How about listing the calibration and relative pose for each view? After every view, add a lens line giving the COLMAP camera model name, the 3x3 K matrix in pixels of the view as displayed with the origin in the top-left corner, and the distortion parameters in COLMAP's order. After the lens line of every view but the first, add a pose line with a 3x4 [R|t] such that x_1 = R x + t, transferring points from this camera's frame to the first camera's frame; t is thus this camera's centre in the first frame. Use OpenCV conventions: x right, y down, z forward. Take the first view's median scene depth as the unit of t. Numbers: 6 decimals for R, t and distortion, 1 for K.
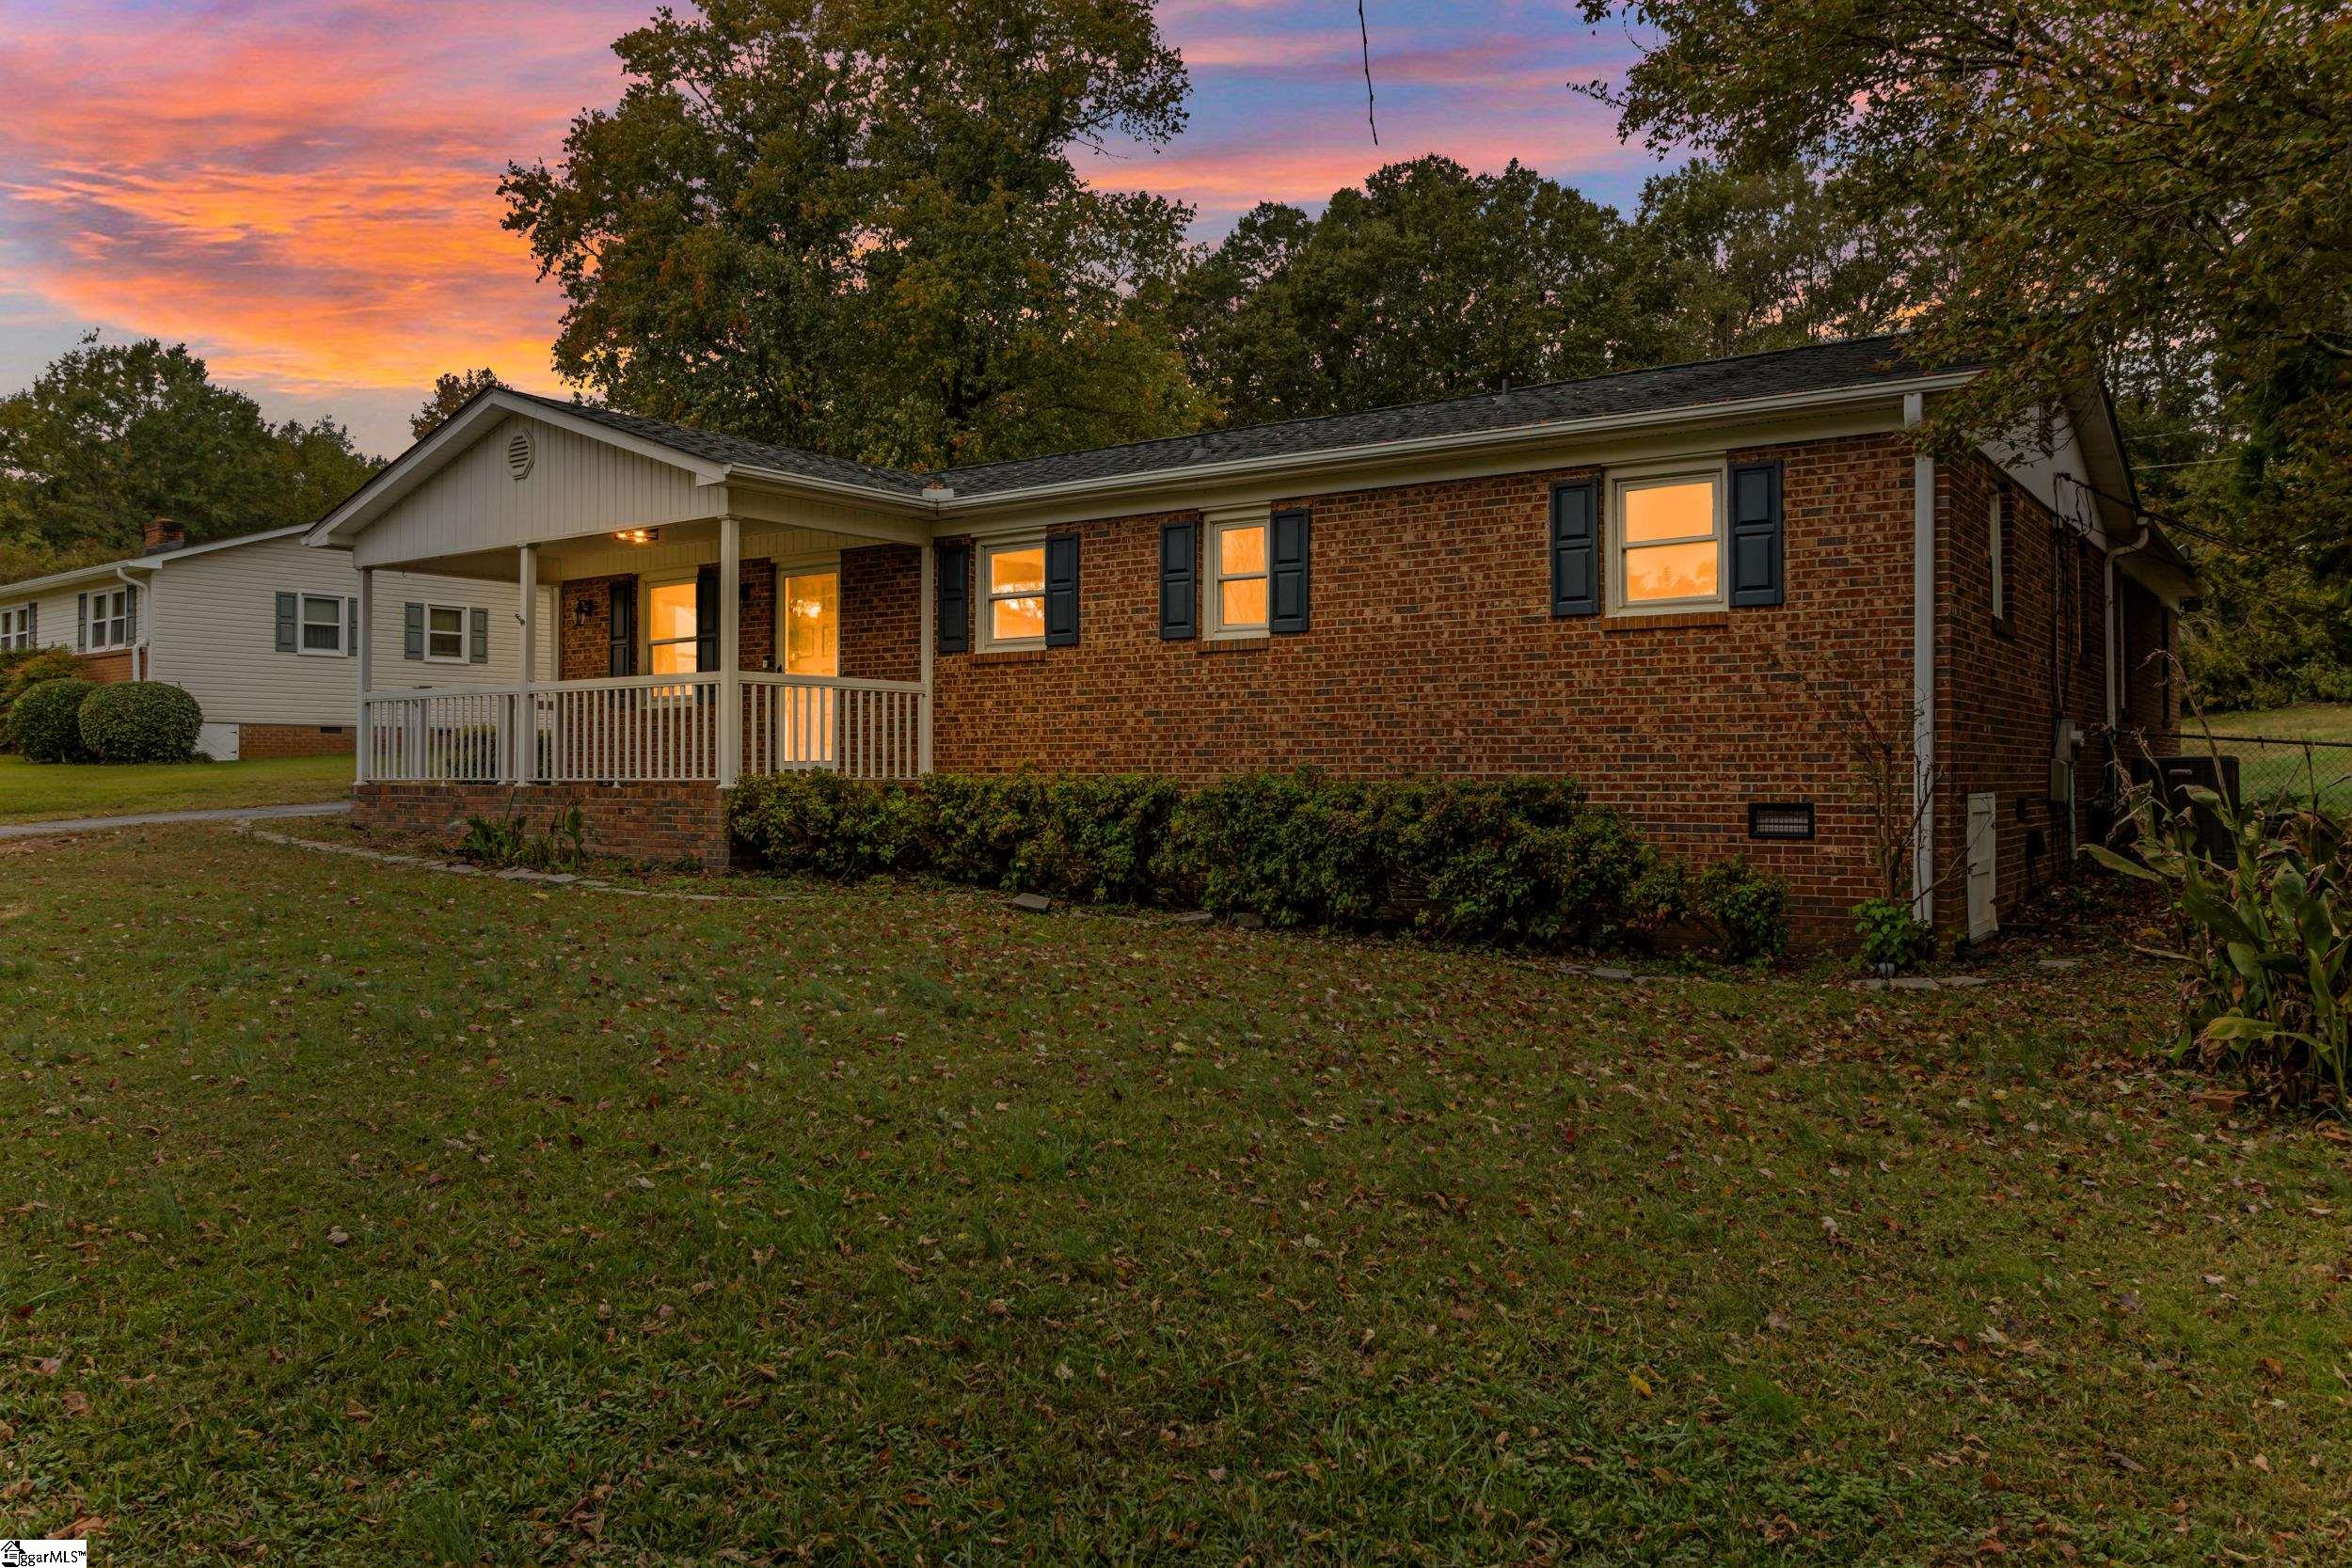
lens RADIAL K [[1815.0, 0, 1173.8], [0, 1815.0, 782.3], [0, 0, 1]] dist [-0.012532, -0.001336]
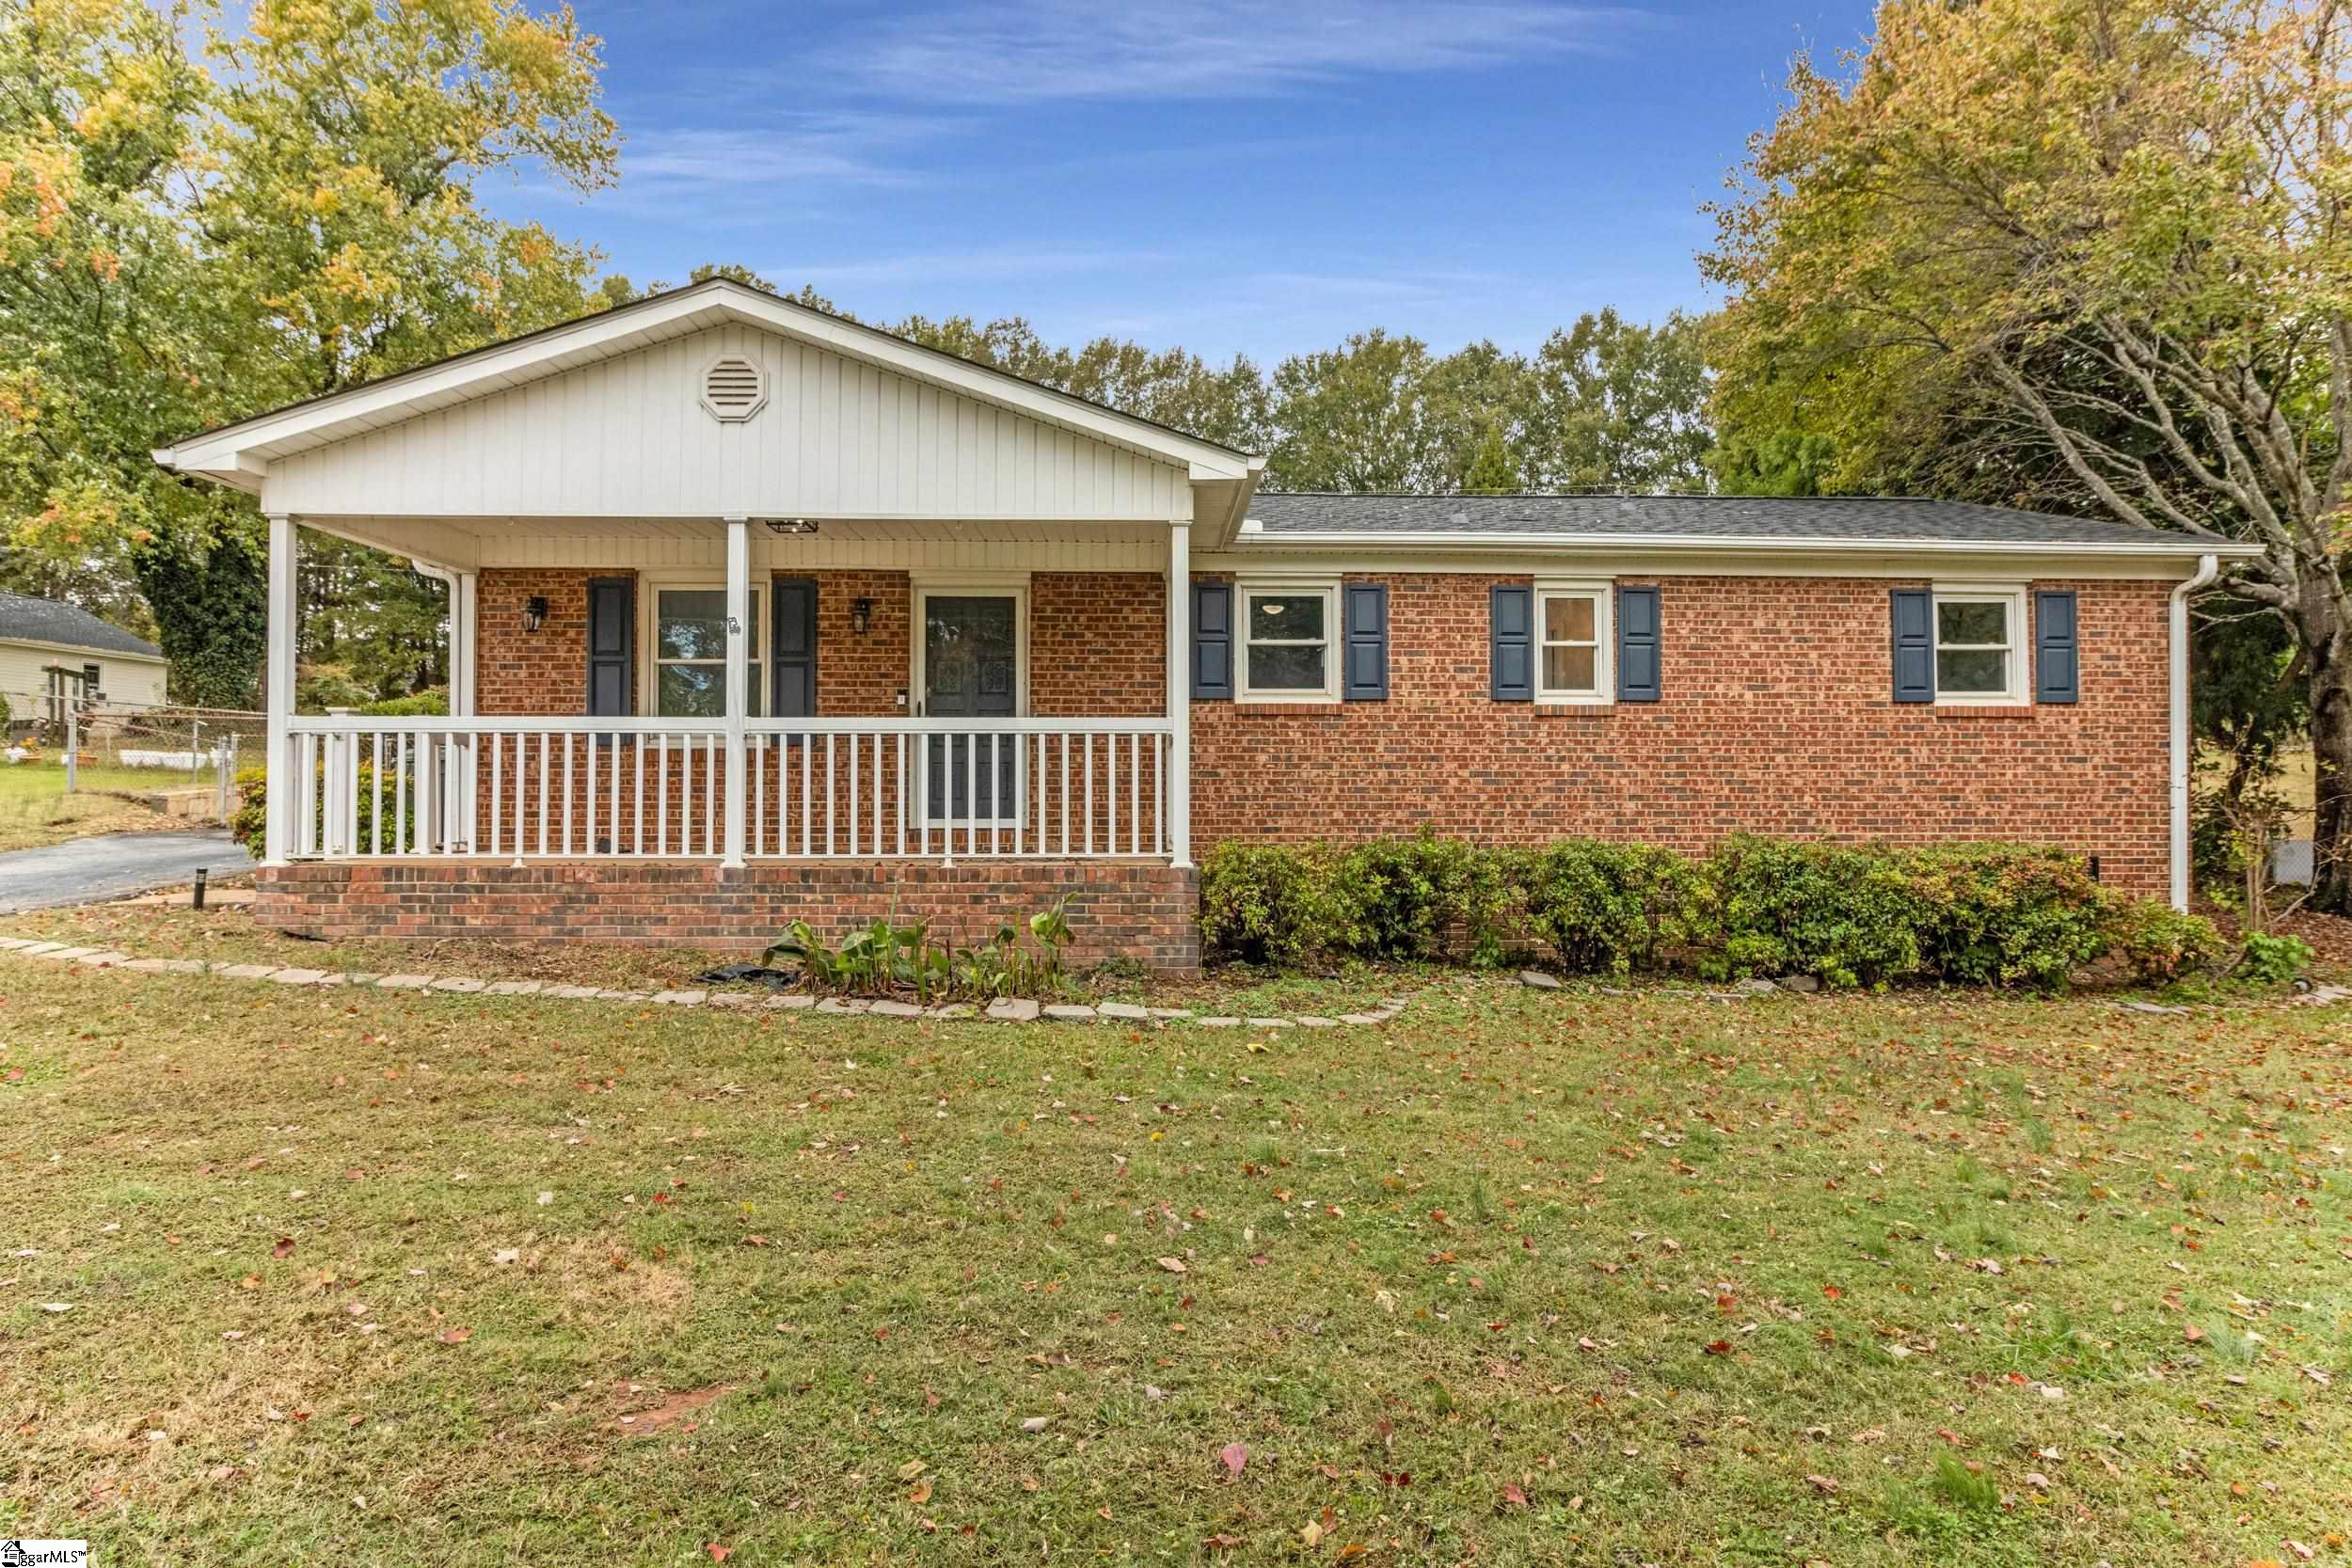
lens RADIAL K [[1303.3, 0, 1176.6], [0, 1303.3, 777.9], [0, 0, 1]] dist [-0.003401, 0.000554]
pose [[0.768750, 0.003731, 0.639538, -0.666894], [-0.000010, 0.999983, -0.005822, -0.035144], [-0.639549, 0.004469, 0.768737, 0.618303]]
